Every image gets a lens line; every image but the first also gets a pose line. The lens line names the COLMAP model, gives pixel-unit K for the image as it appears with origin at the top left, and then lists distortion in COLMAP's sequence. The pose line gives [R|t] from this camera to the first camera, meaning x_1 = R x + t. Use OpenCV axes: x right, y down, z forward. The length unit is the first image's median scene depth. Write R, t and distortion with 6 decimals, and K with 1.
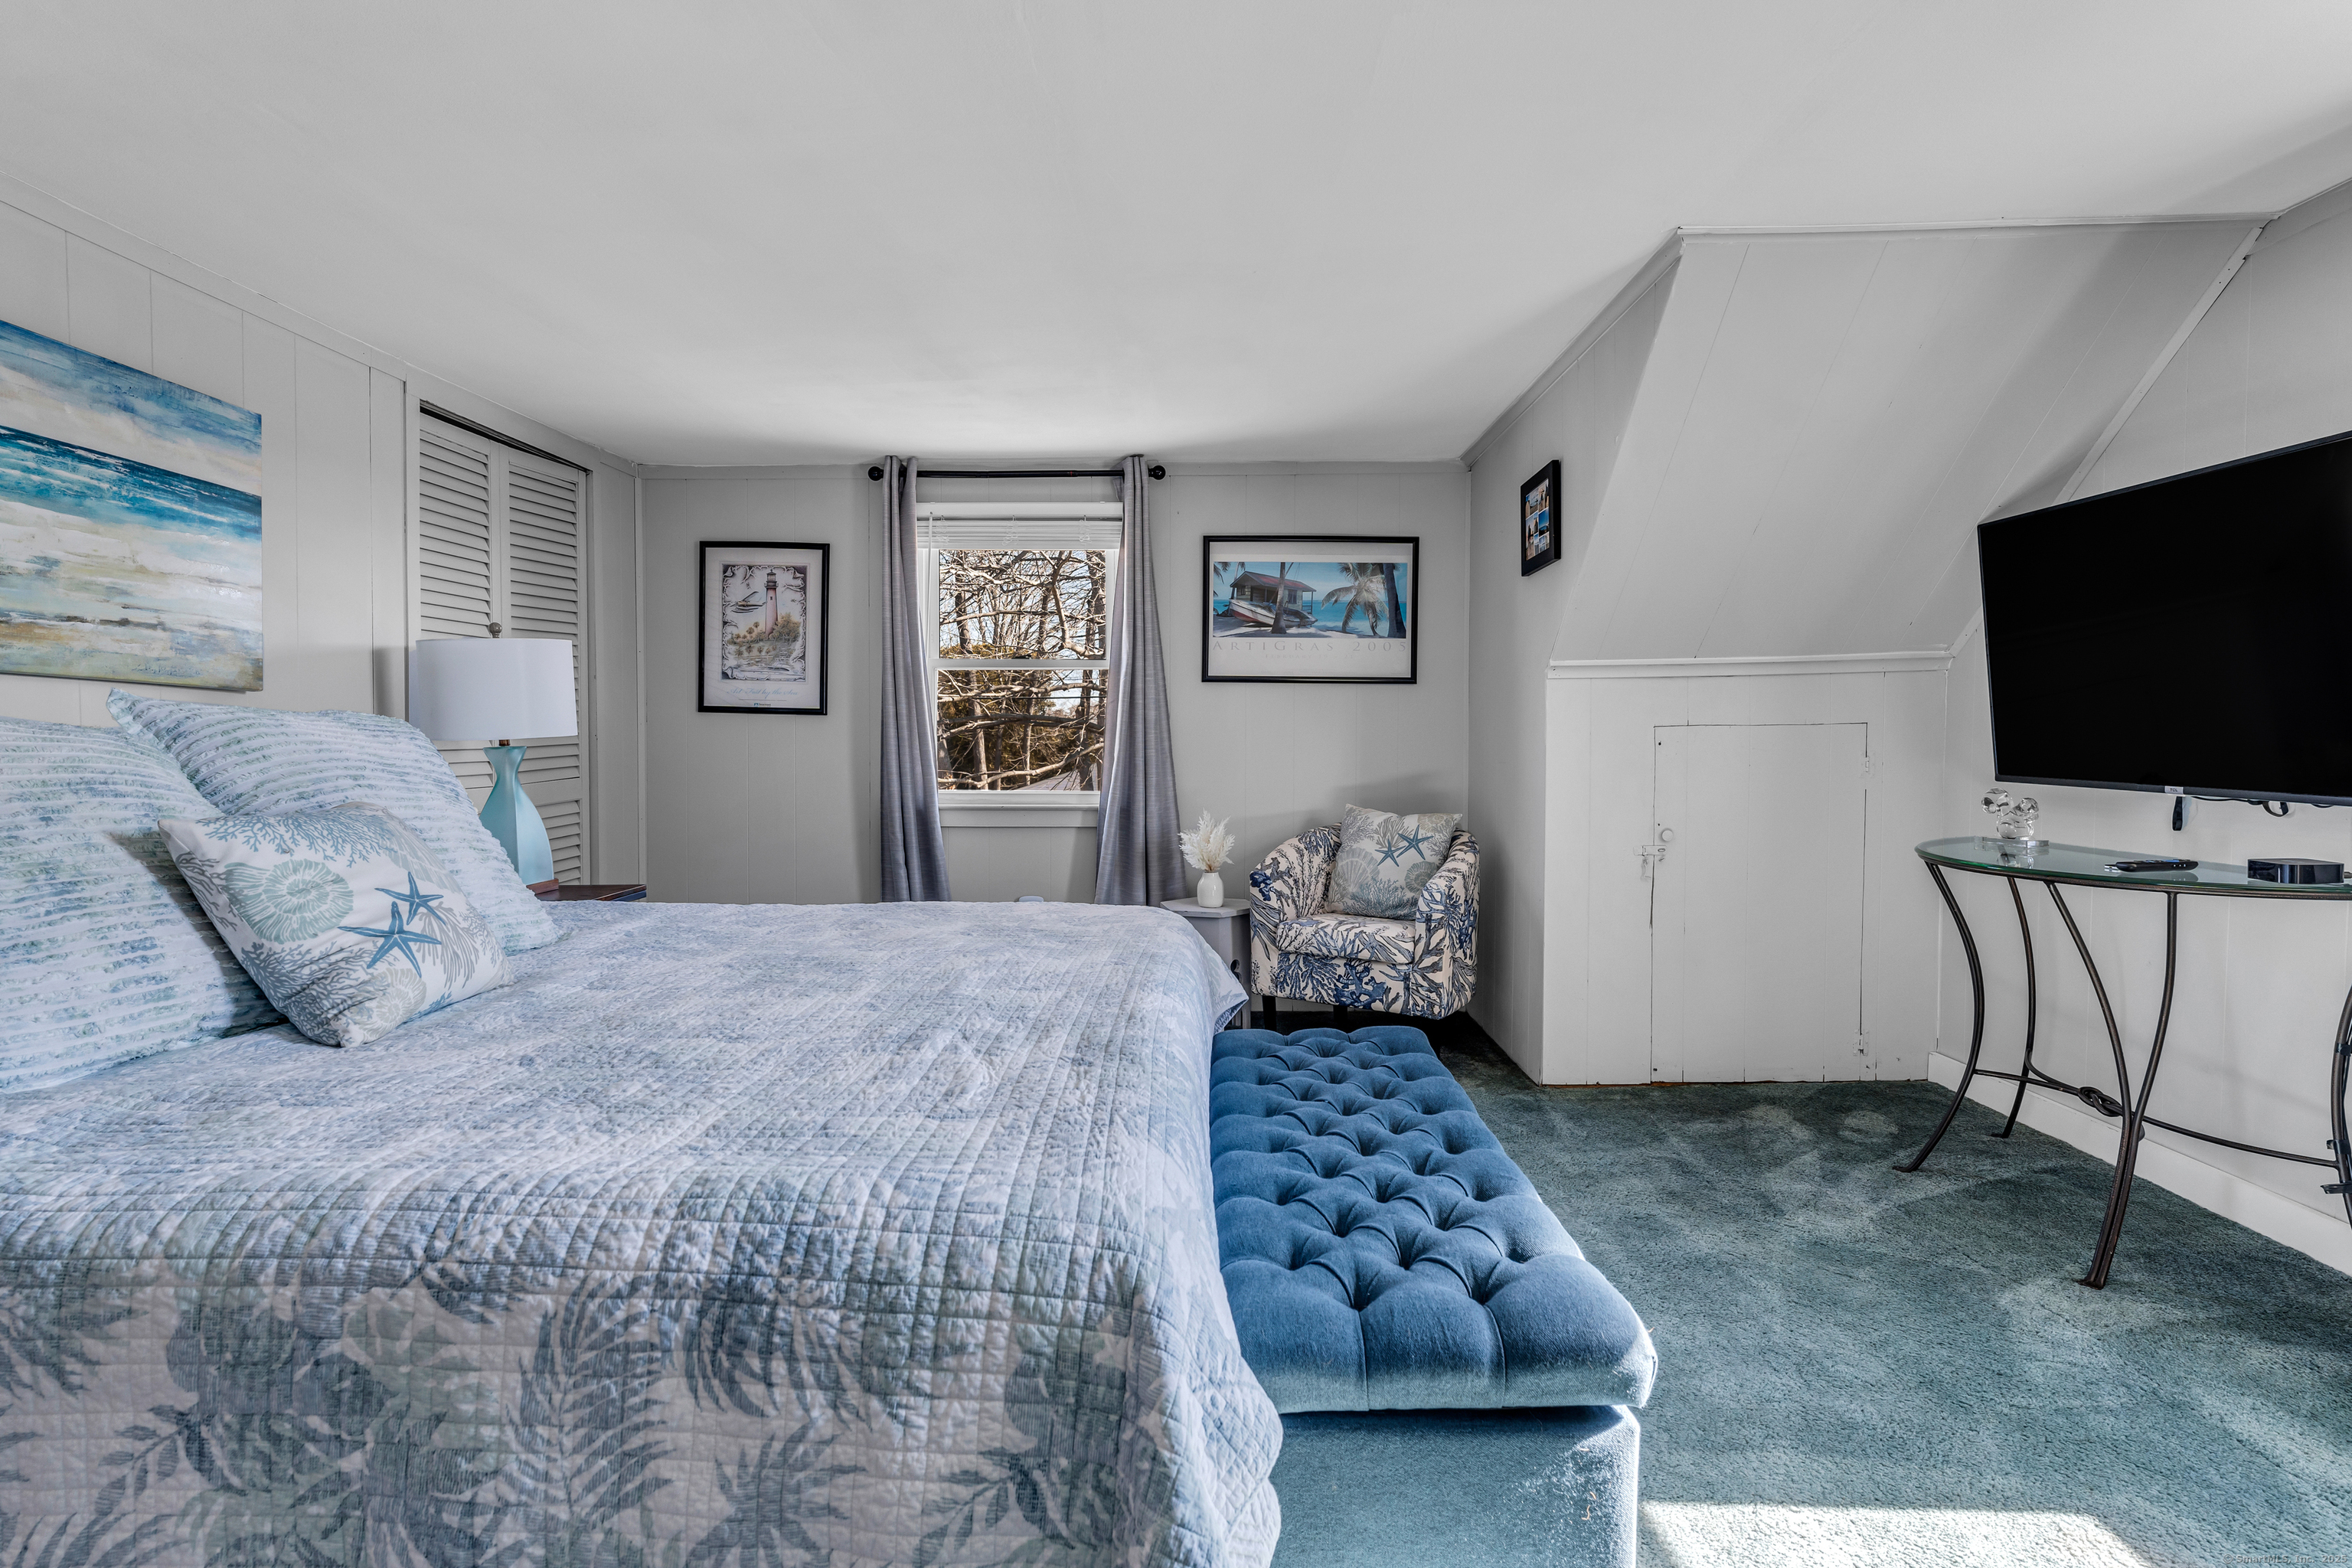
lens RADIAL K [[1196.4, 0, 1171.3], [0, 1196.4, 781.4], [0, 0, 1]] dist [-0.004608, 0.000456]
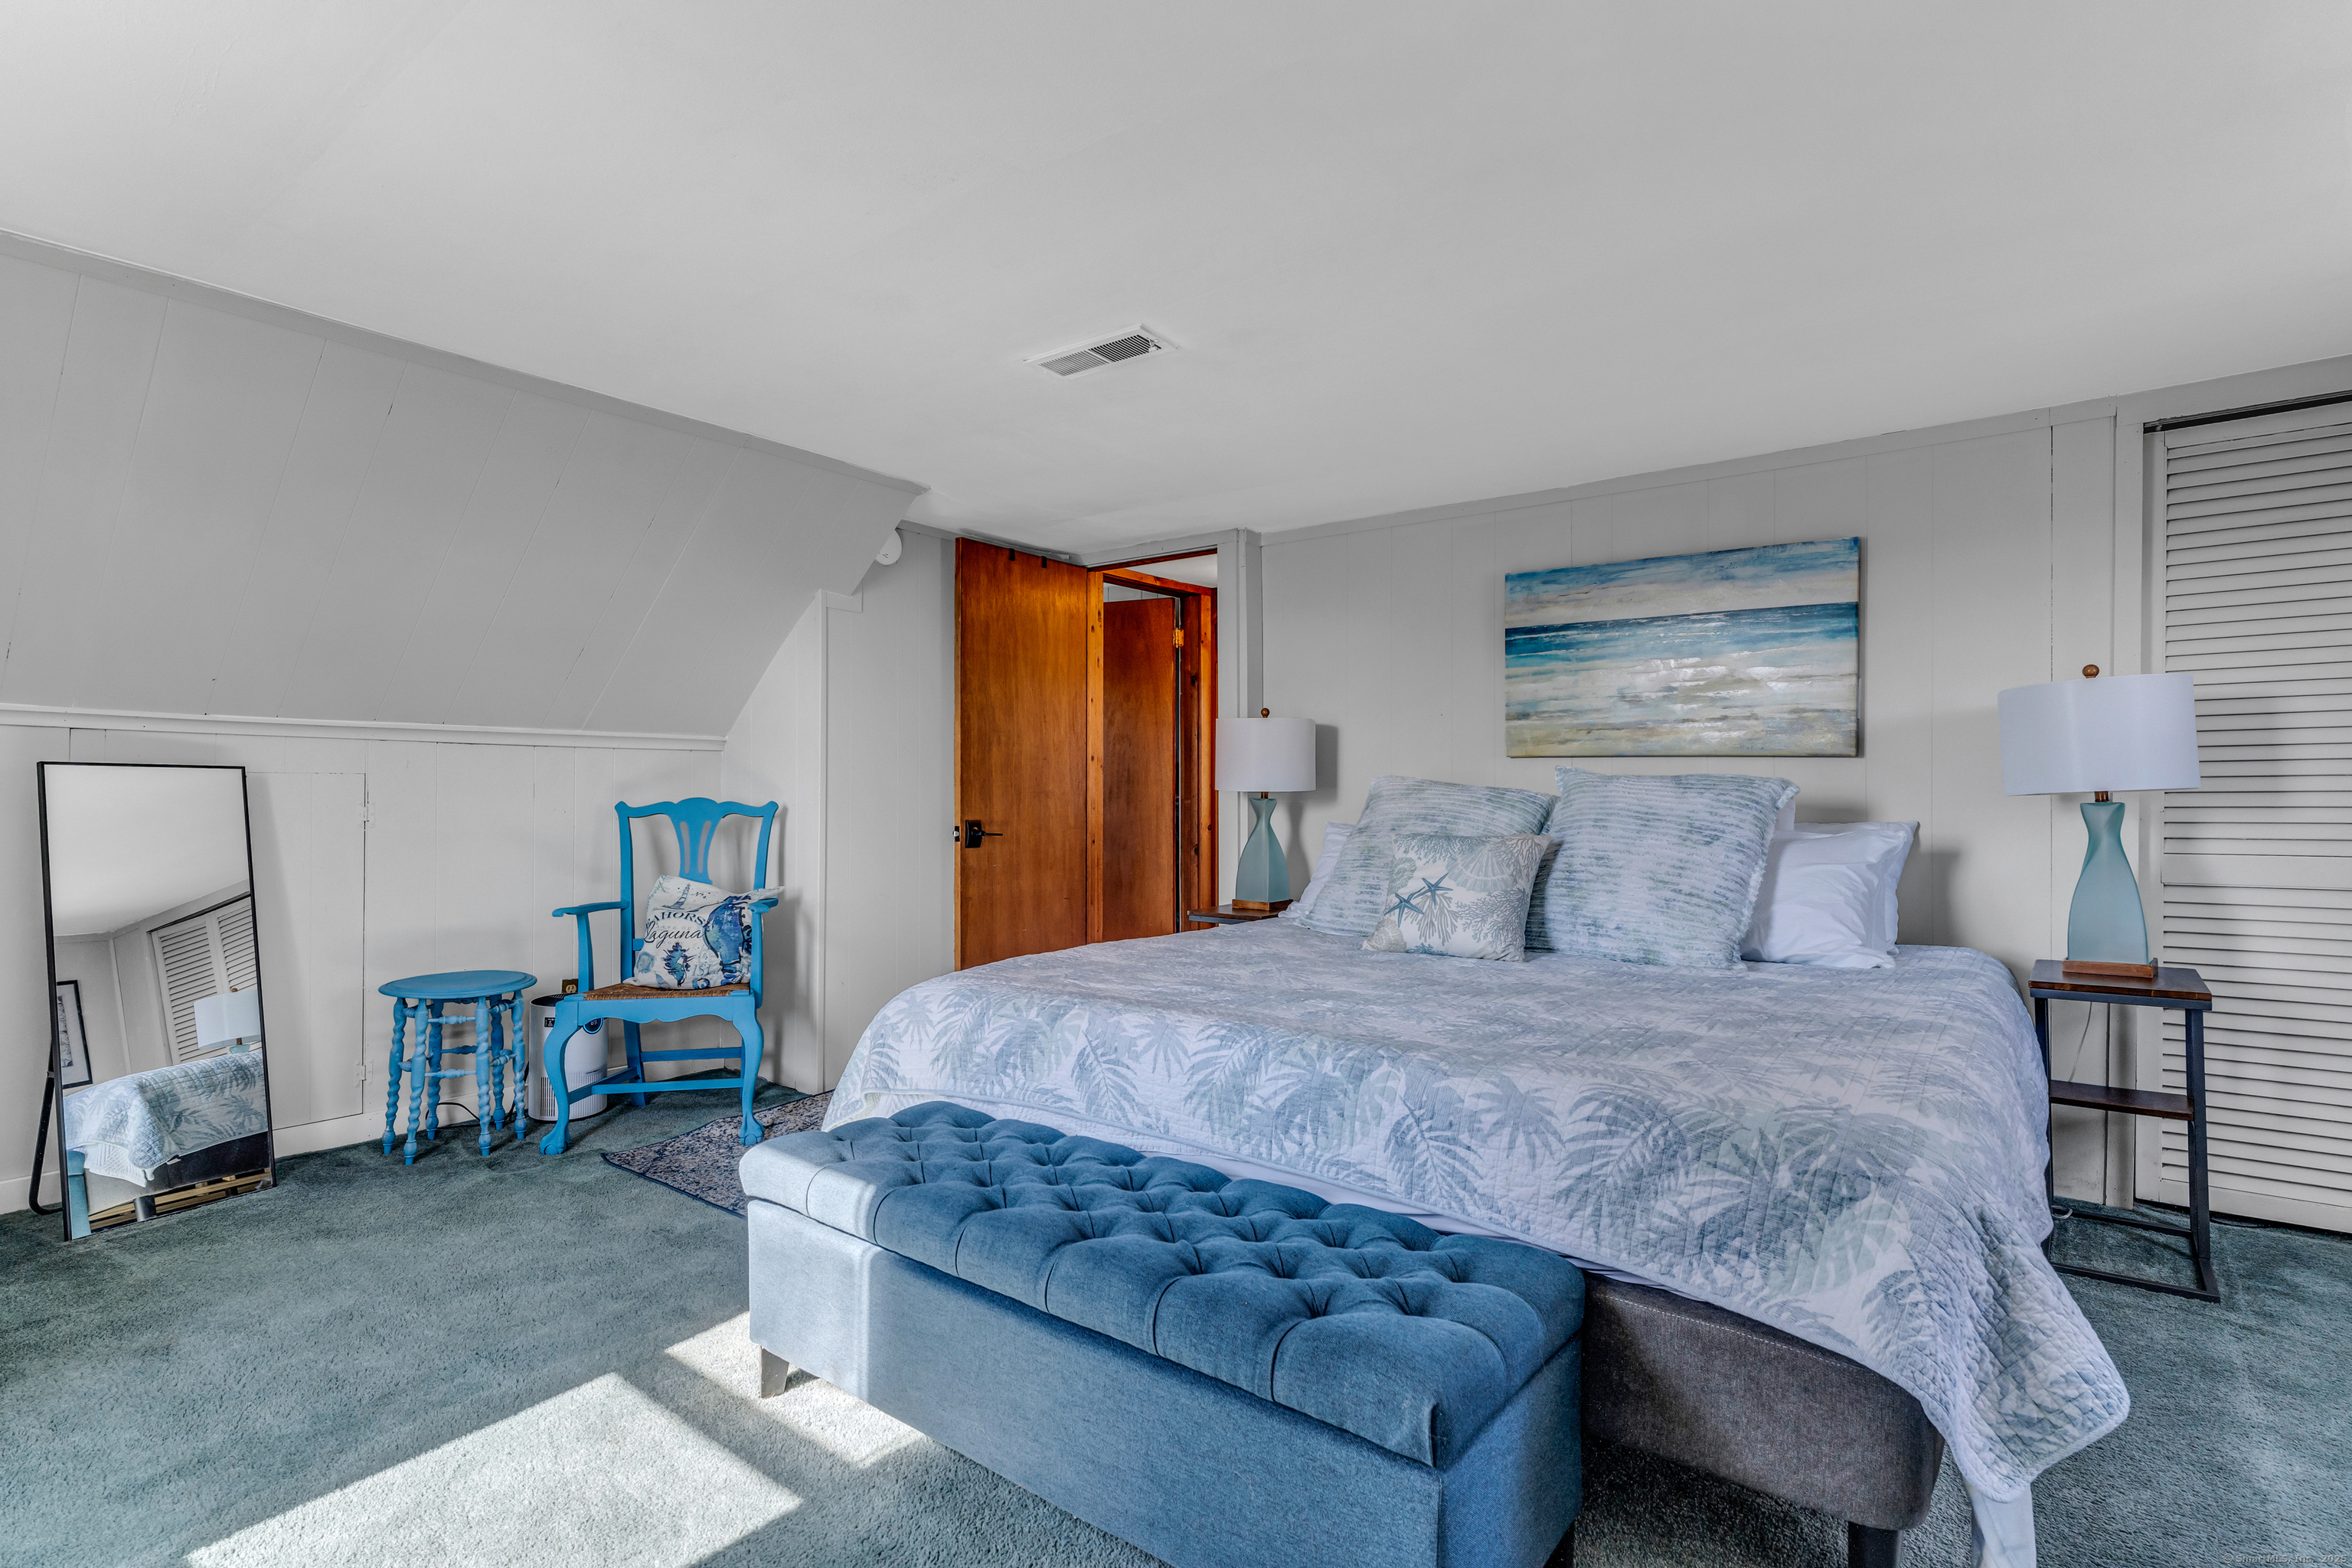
lens RADIAL K [[1141.8, 0, 1230.4], [0, 1141.8, 788.2], [0, 0, 1]] dist [-0.000737, -0.000137]
pose [[-0.568784, -0.006150, -0.822464, 0.667245], [-0.029643, 0.999476, 0.013027, -0.042064], [0.821952, 0.031790, -0.568669, 1.276811]]
